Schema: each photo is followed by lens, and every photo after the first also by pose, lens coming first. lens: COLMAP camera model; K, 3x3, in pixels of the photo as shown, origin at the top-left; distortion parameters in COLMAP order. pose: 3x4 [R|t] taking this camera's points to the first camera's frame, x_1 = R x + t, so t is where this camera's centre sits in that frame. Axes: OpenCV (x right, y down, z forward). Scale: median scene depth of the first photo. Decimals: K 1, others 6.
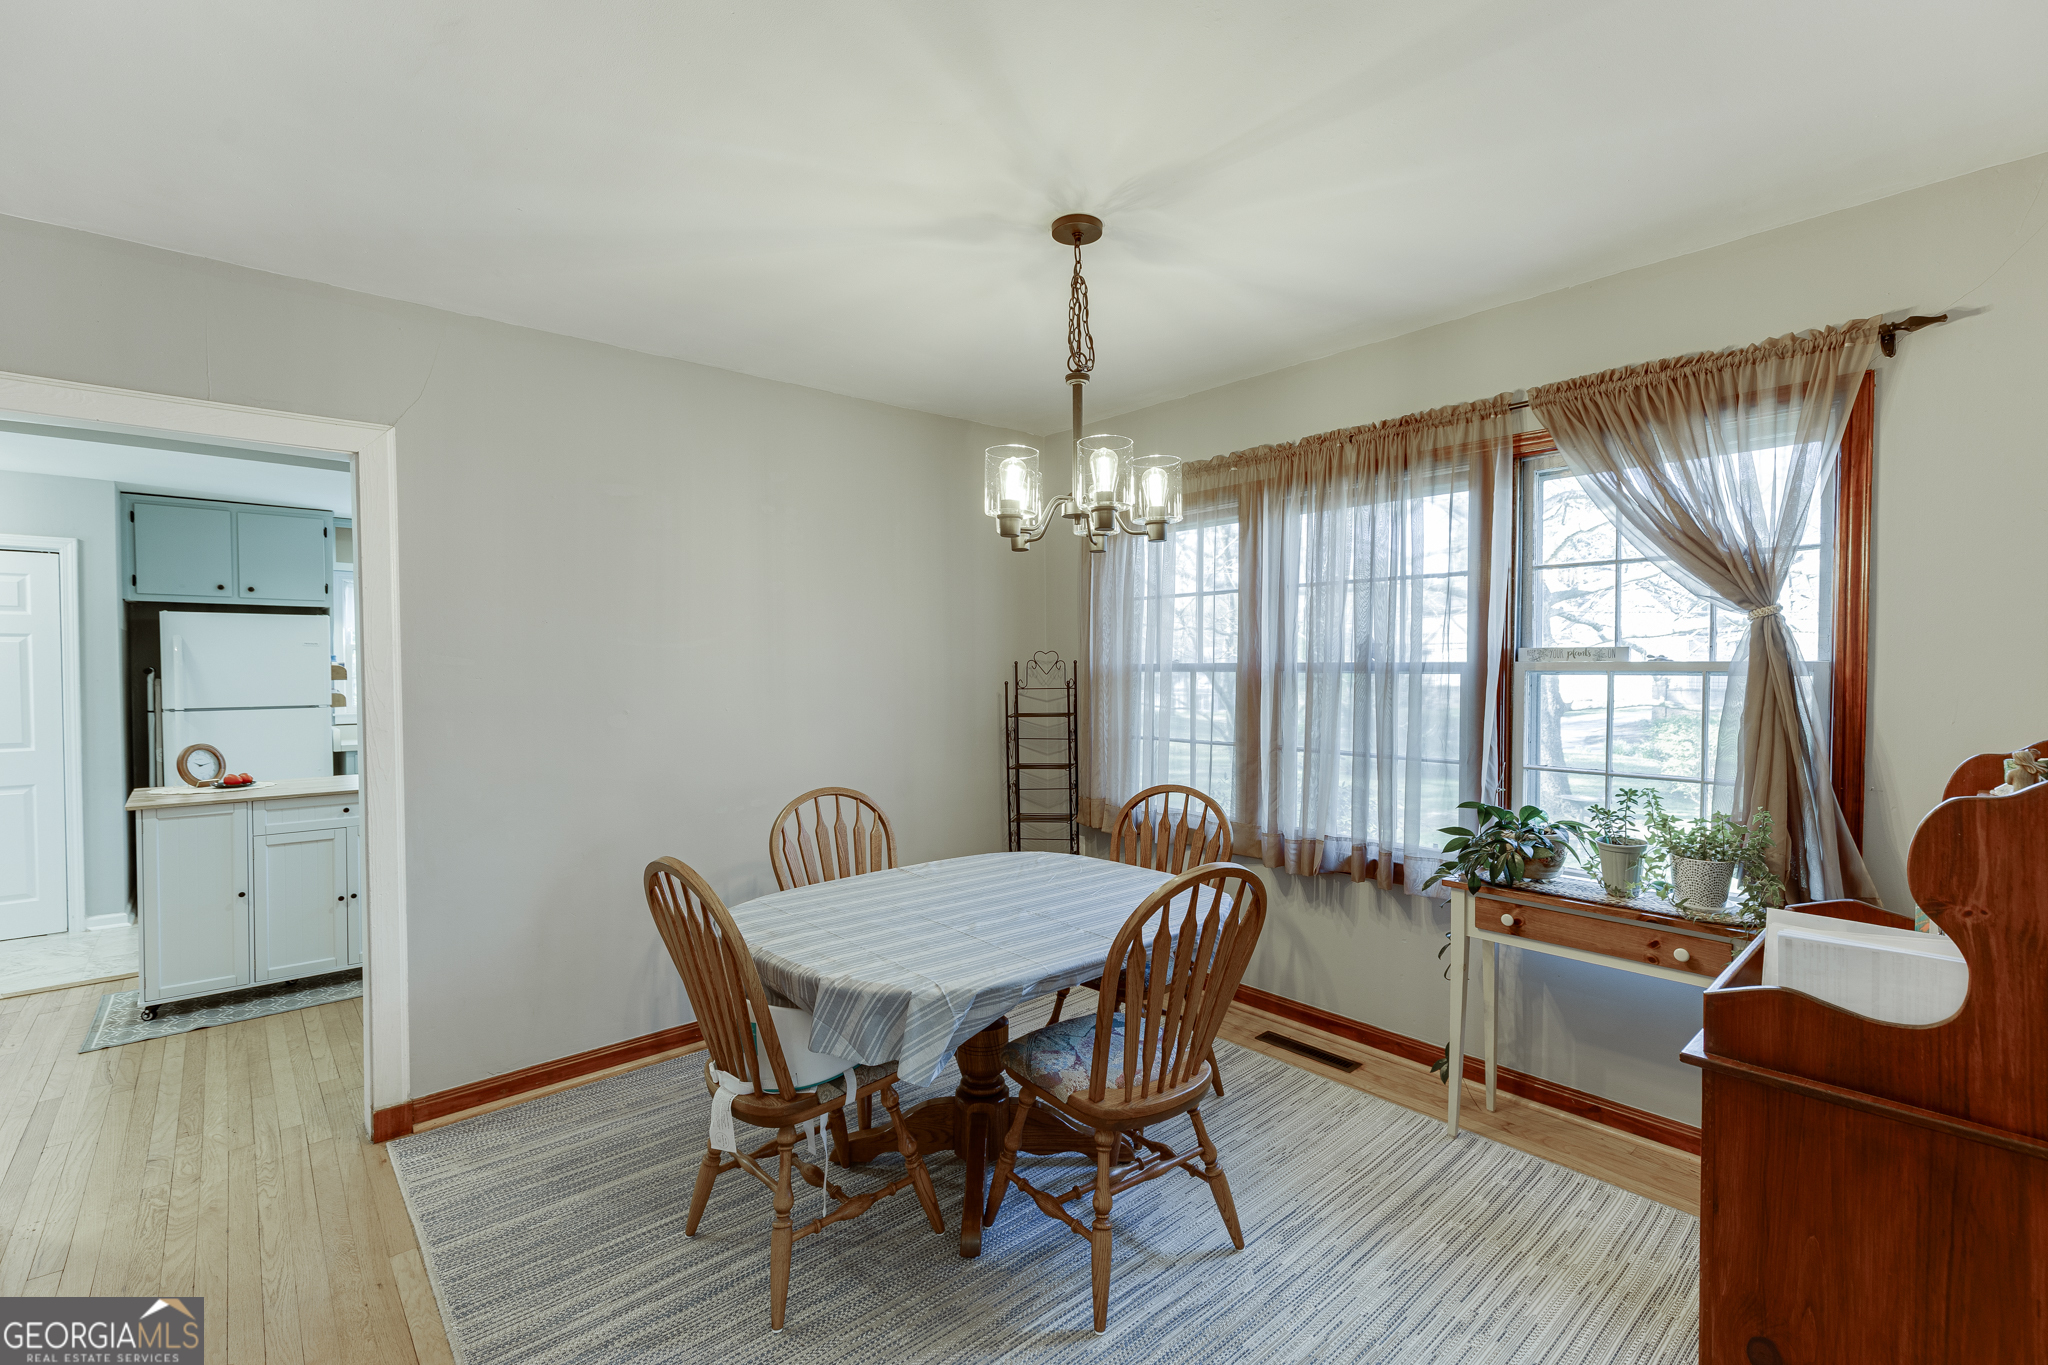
lens RADIAL K [[915.6, 0, 1036.4], [0, 915.6, 682.8], [0, 0, 1]] dist [0.012081, -0.003311]
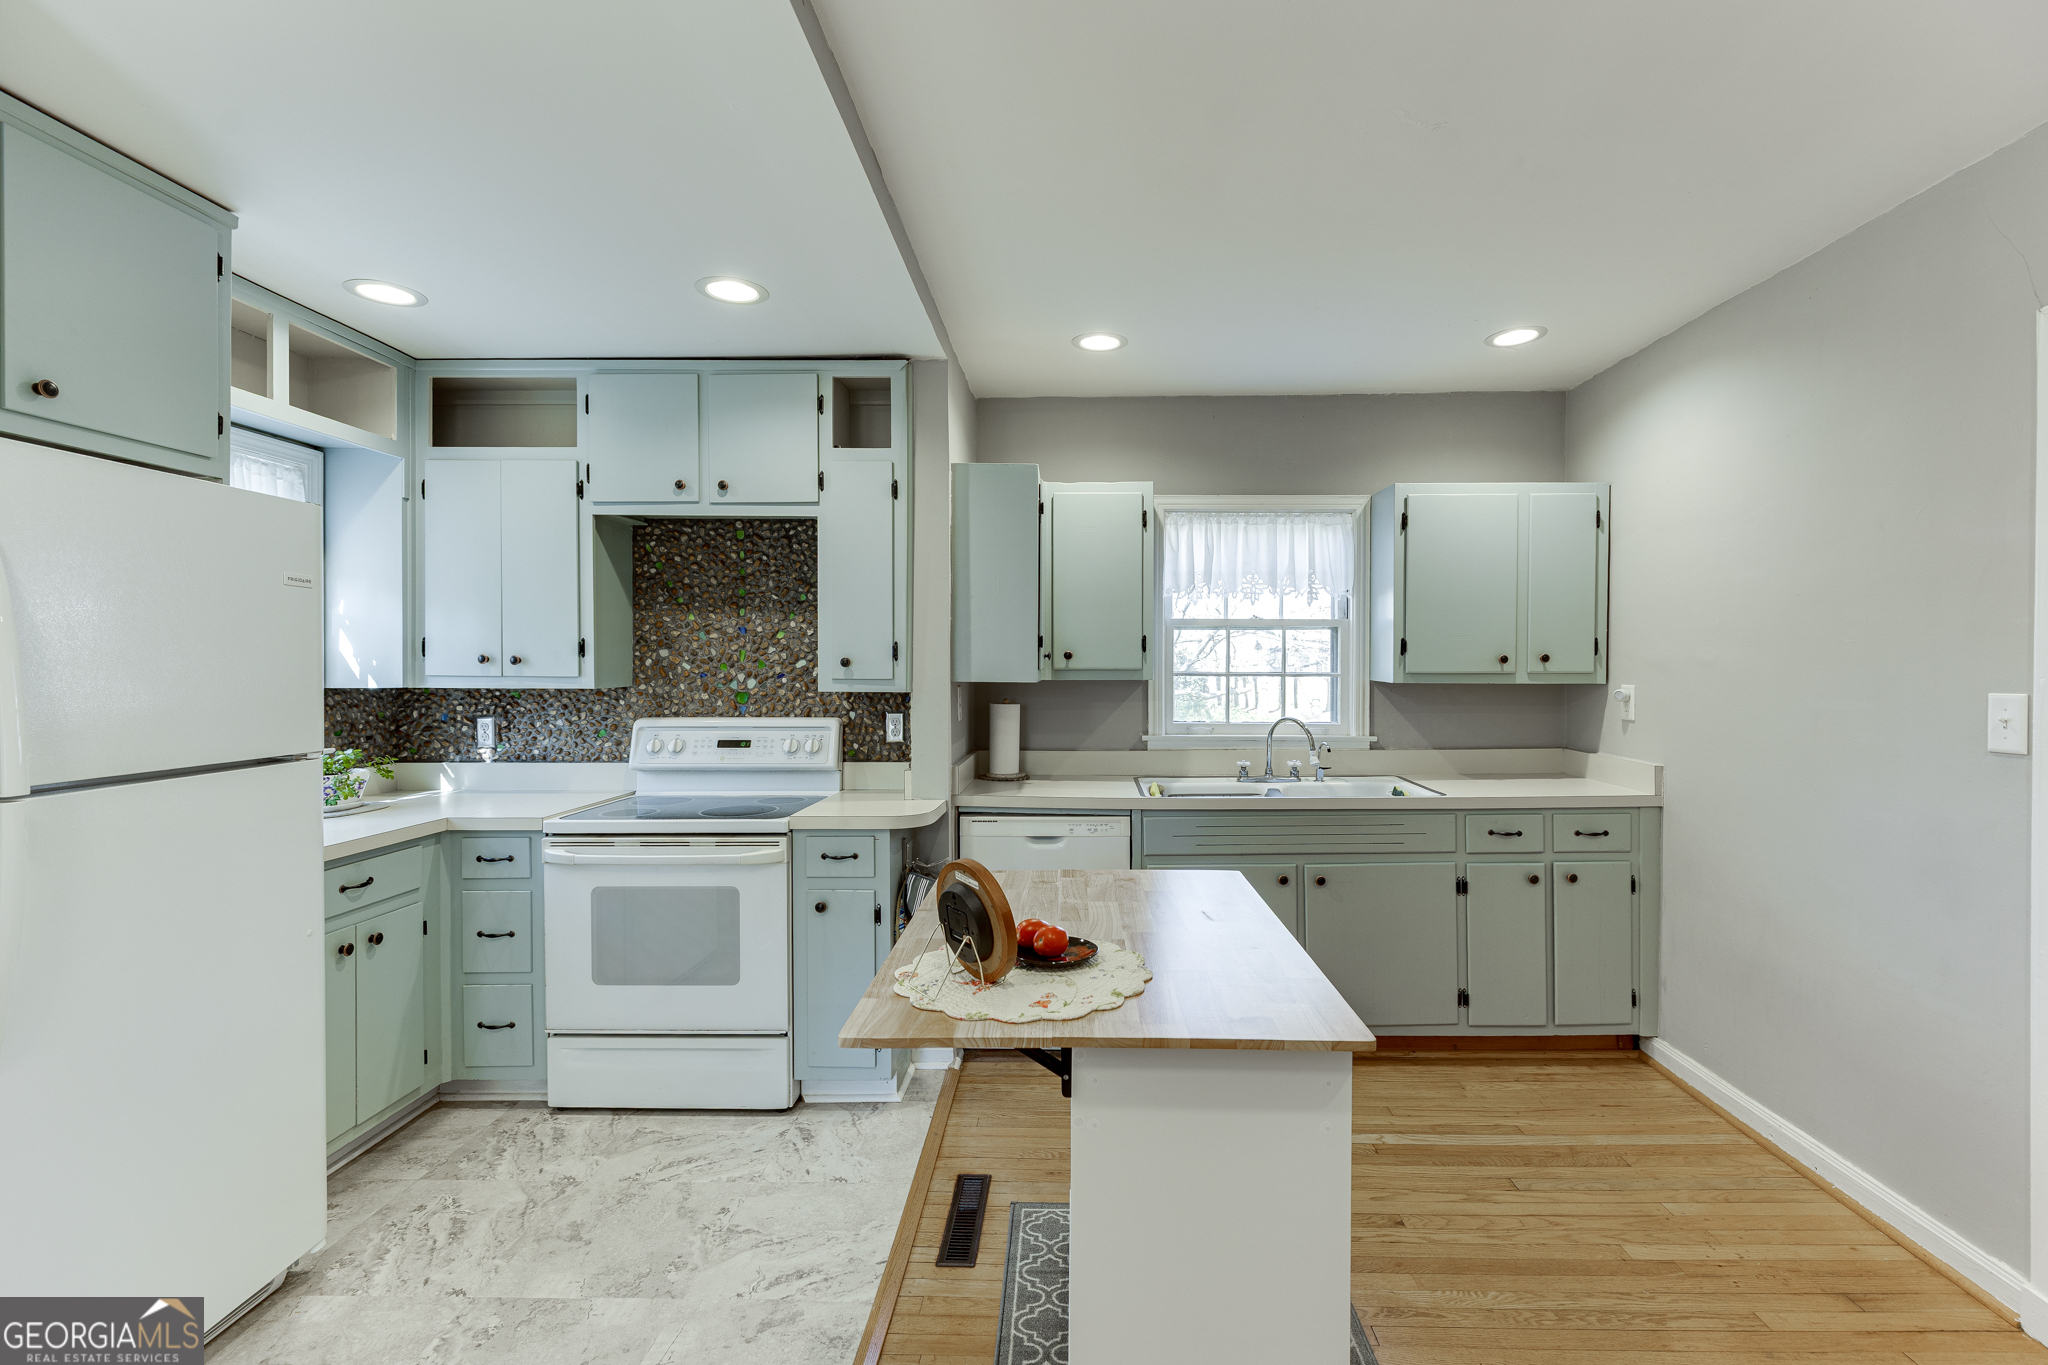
lens RADIAL K [[915.6, 0, 1065.7], [0, 915.6, 667.9], [0, 0, 1]] dist [0.012081, -0.003311]
pose [[0.677892, 0.006246, 0.735135, -0.913954], [0.005302, 0.999896, -0.013384, -0.001990], [-0.735142, 0.012971, 0.677789, 0.587335]]
